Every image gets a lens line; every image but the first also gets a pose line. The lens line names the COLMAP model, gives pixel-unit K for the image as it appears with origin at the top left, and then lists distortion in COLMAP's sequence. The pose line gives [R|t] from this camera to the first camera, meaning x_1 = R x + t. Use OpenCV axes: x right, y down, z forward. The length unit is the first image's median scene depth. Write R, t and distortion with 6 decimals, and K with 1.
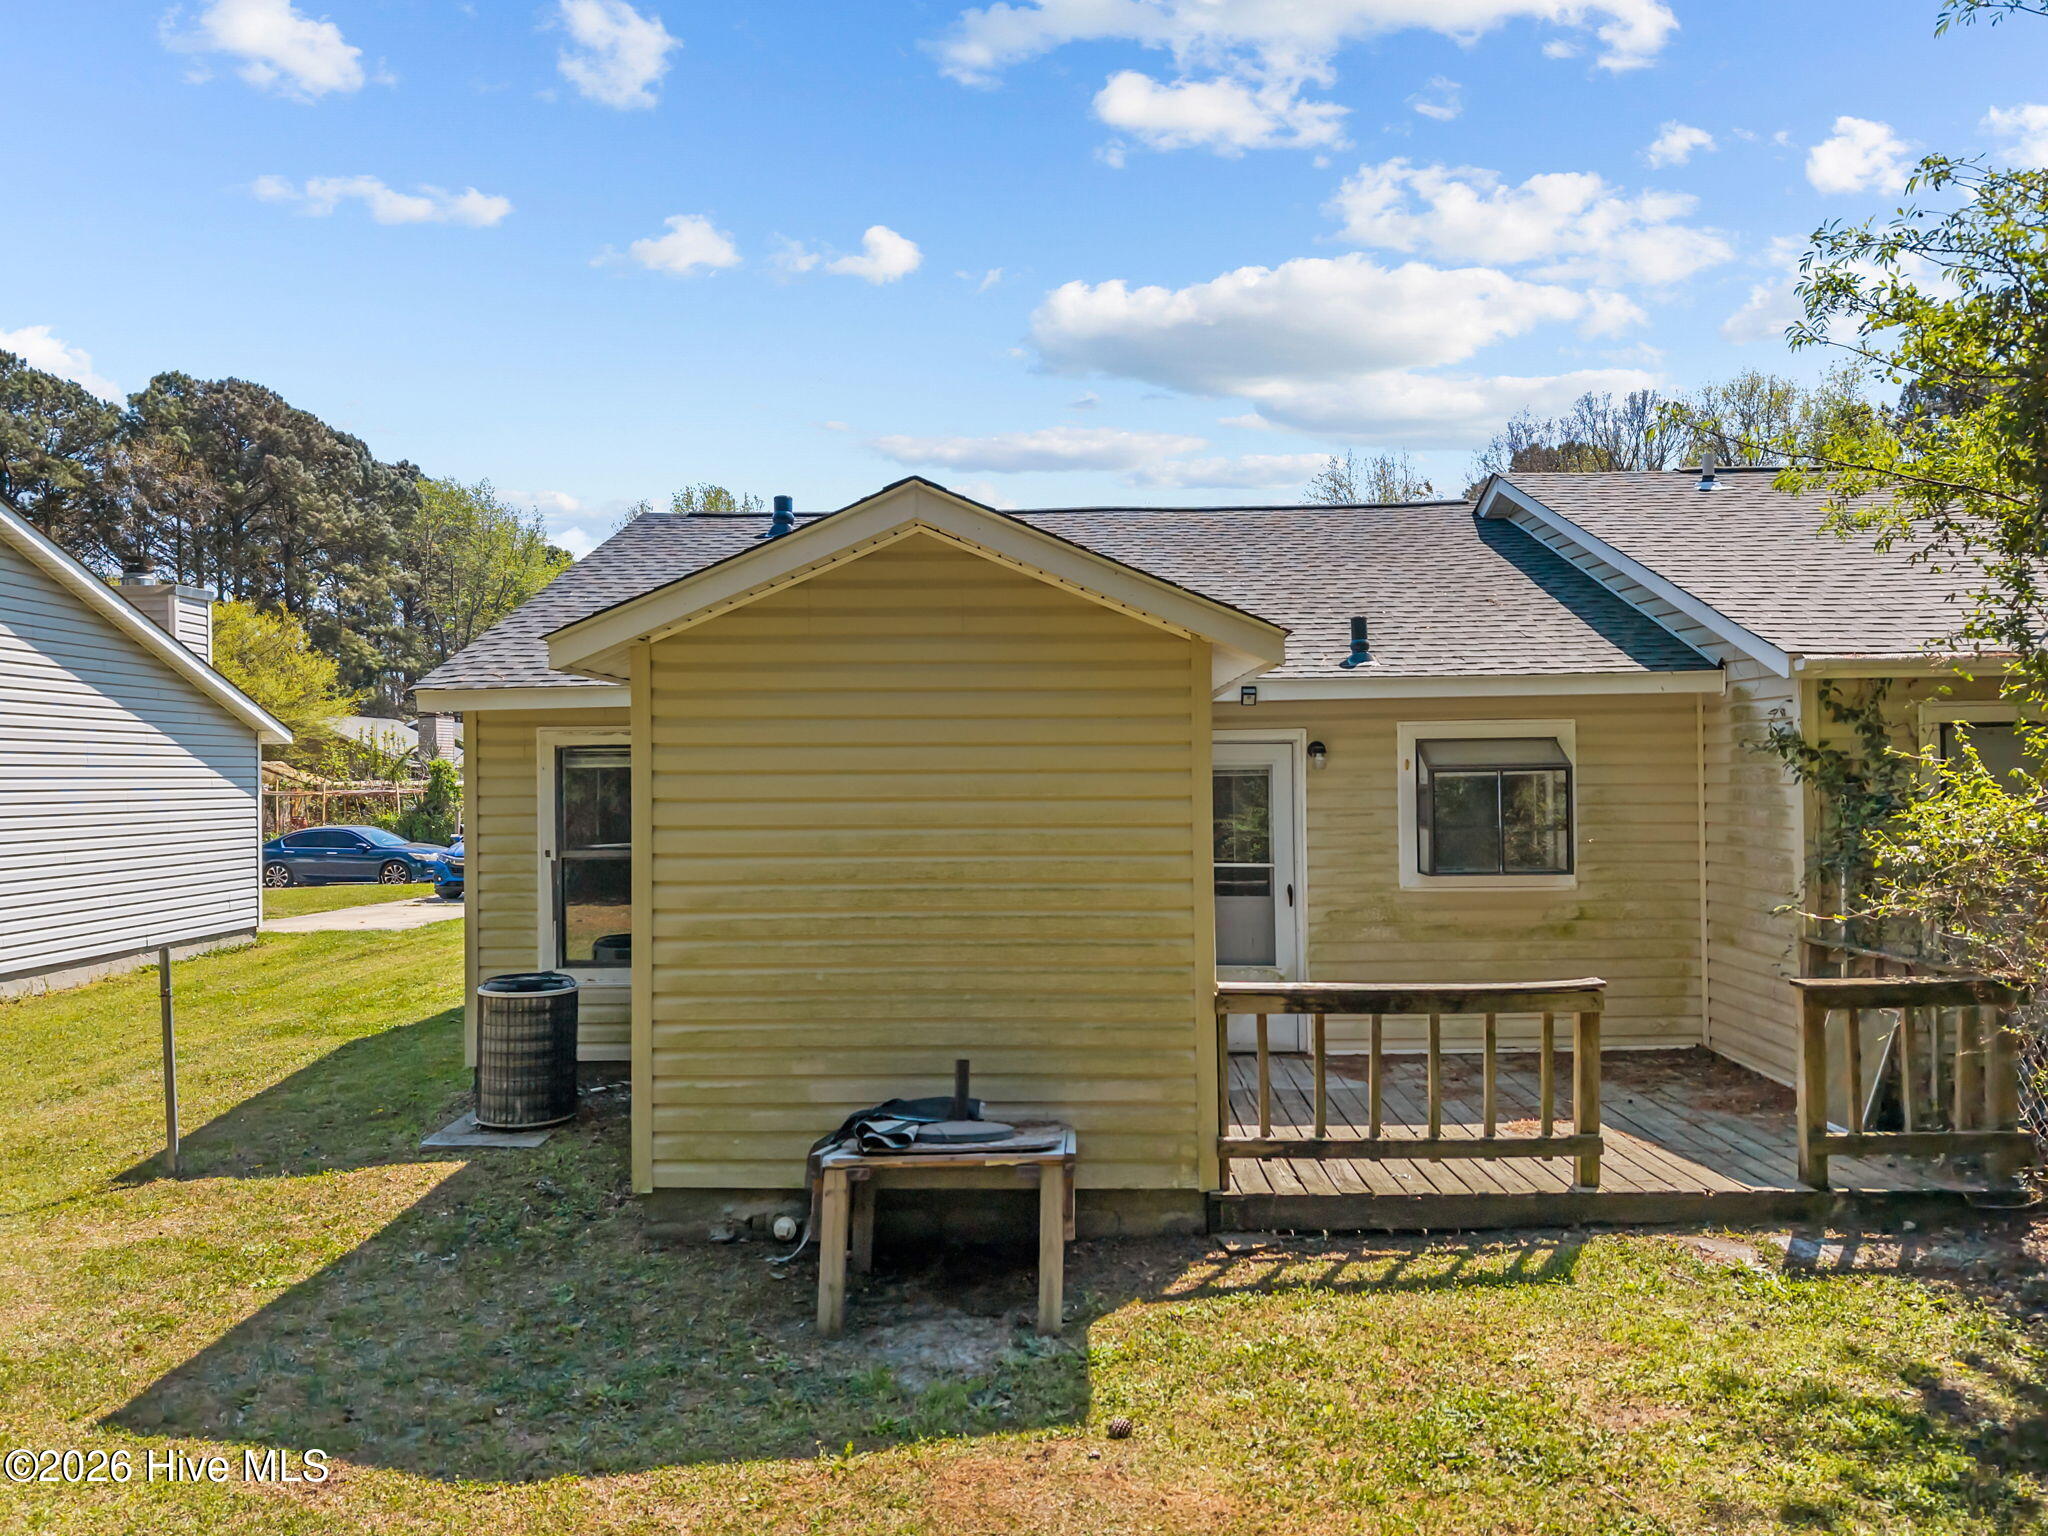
lens RADIAL K [[1357.9, 0, 1024.0], [0, 1357.9, 768.0], [0, 0, 1]] dist [0.036926, -0.036326]
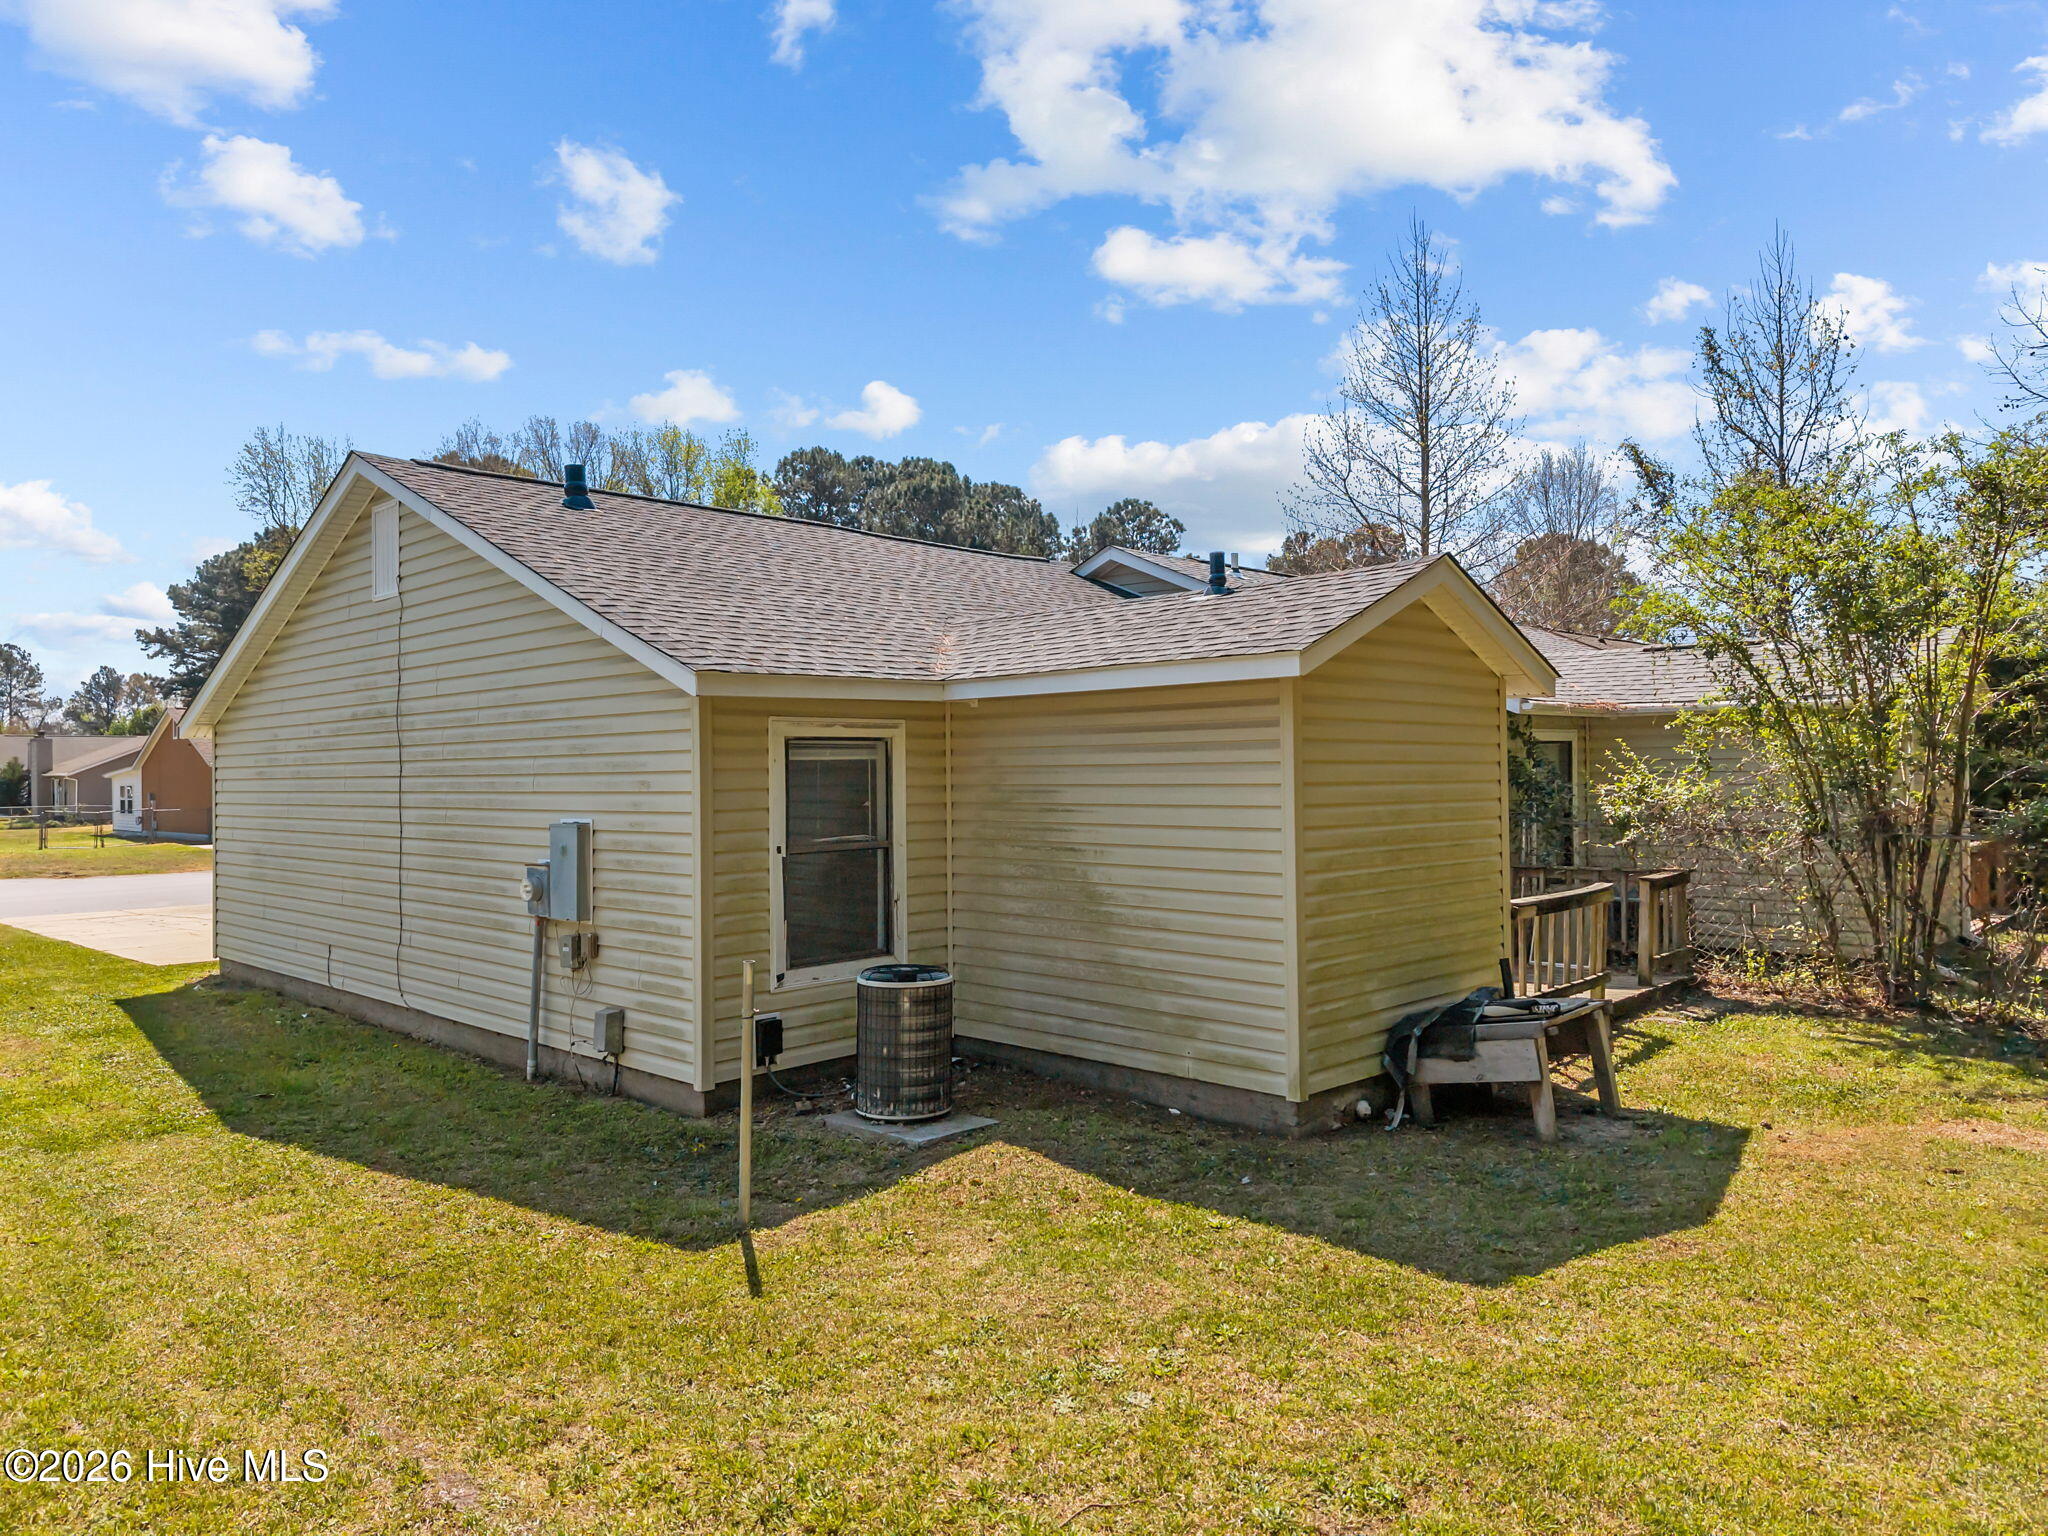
lens RADIAL K [[1357.9, 0, 1024.0], [0, 1357.9, 768.0], [0, 0, 1]] dist [0.036926, -0.036326]
pose [[0.679639, 0.005301, 0.733527, -1.115655], [-0.000226, 0.999975, -0.007017, 0.015045], [-0.733546, 0.004603, 0.679624, 0.285165]]
